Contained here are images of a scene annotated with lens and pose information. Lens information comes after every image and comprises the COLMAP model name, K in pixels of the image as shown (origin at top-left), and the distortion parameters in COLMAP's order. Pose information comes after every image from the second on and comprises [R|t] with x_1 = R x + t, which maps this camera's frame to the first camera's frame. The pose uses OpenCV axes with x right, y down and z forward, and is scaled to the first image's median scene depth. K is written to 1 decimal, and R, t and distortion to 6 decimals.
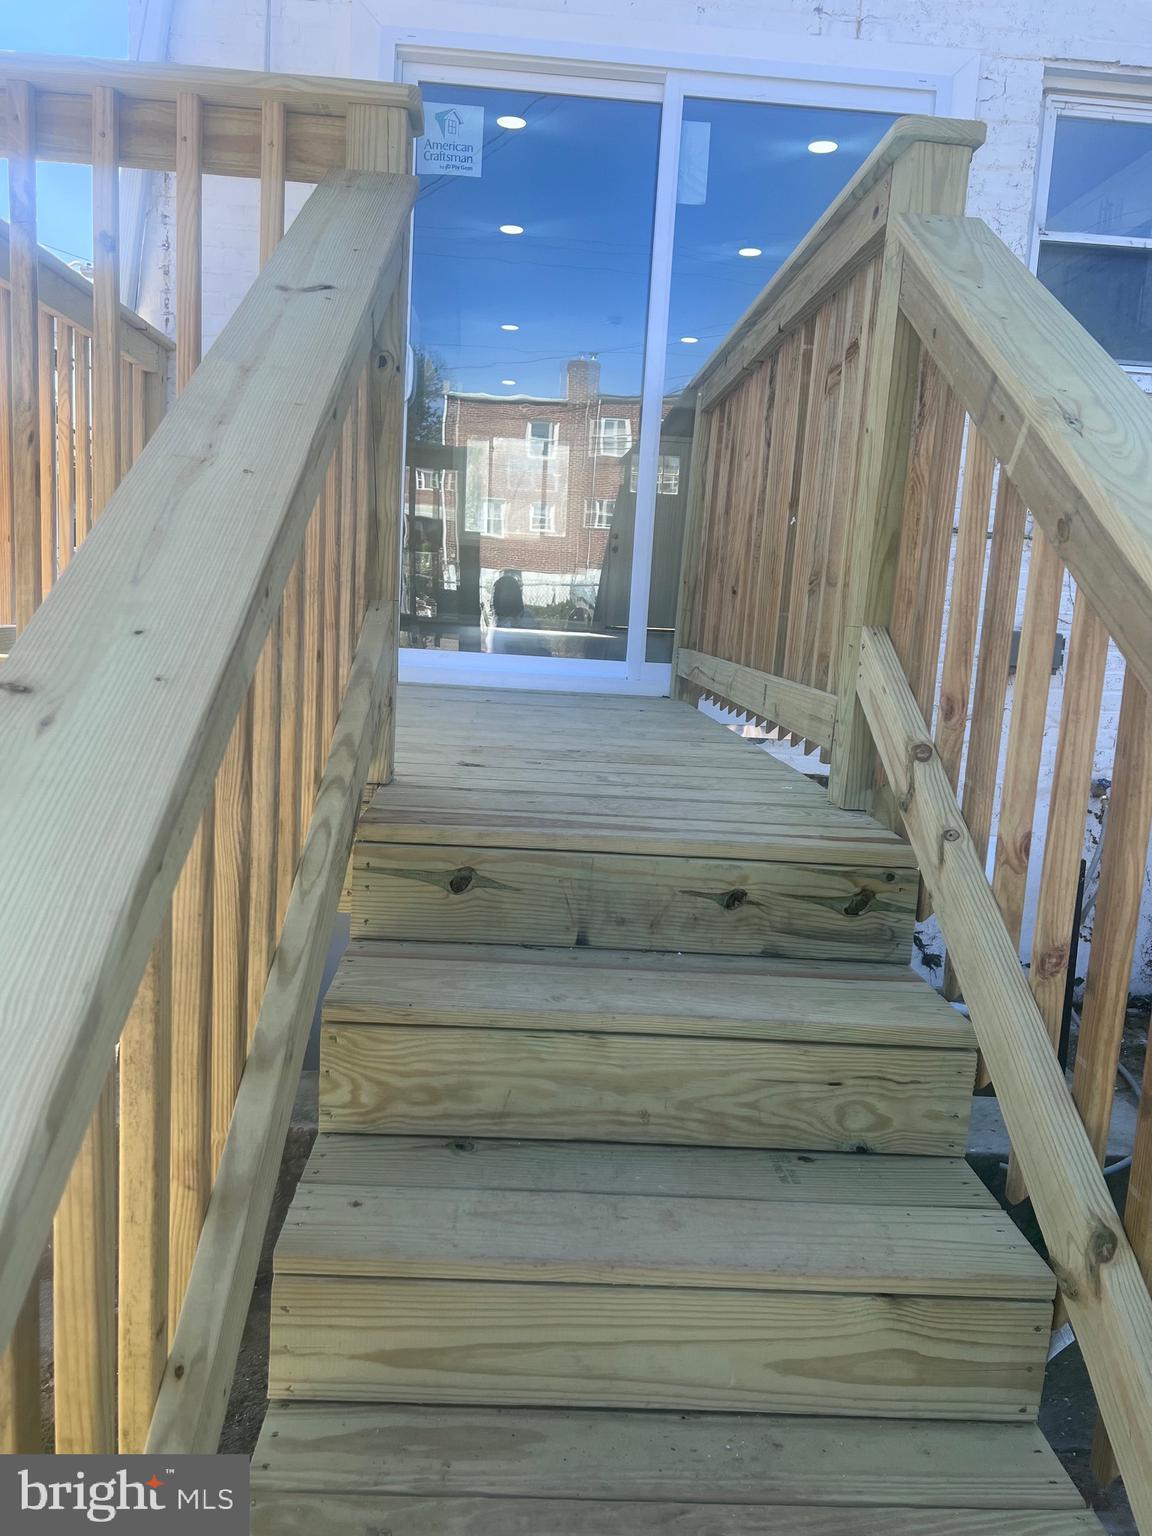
lens RADIAL K [[1155.2, 0, 568.9], [0, 1155.2, 776.5], [0, 0, 1]] dist [0.028456, -0.002065]
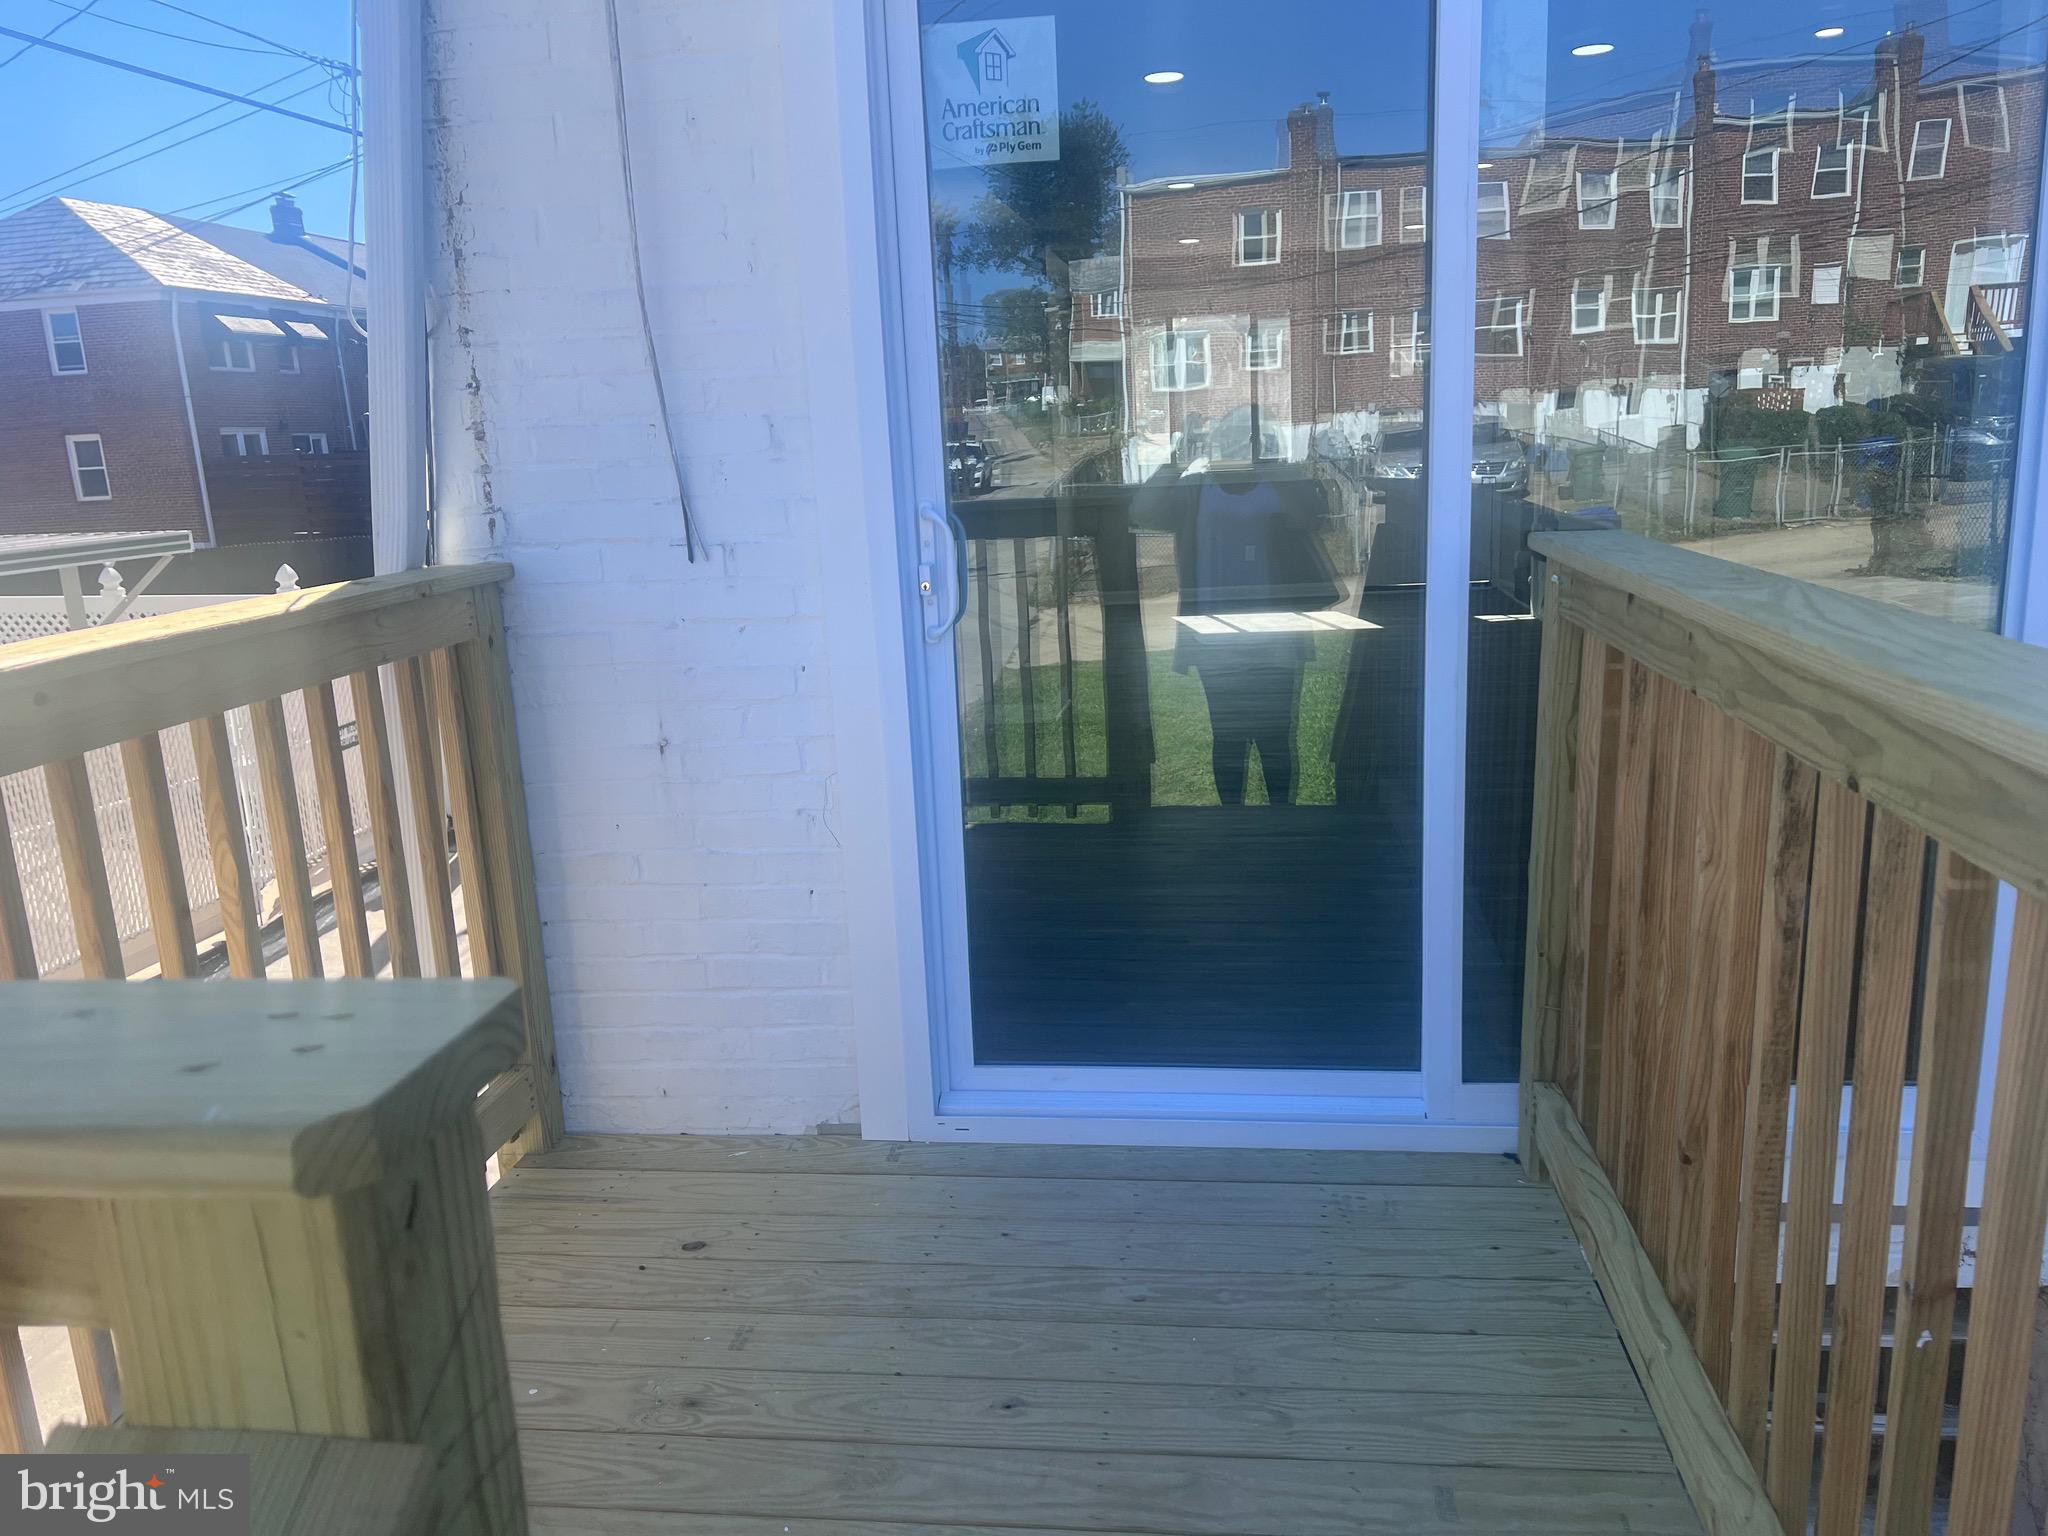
lens RADIAL K [[1540.2, 0, 1030.4], [0, 1540.2, 762.4], [0, 0, 1]] dist [0.028456, -0.002065]
pose [[0.979711, -0.059858, -0.191270, 0.019635], [0.072435, 0.995600, 0.059450, -0.286733], [0.186870, -0.072099, 0.979735, 0.327510]]
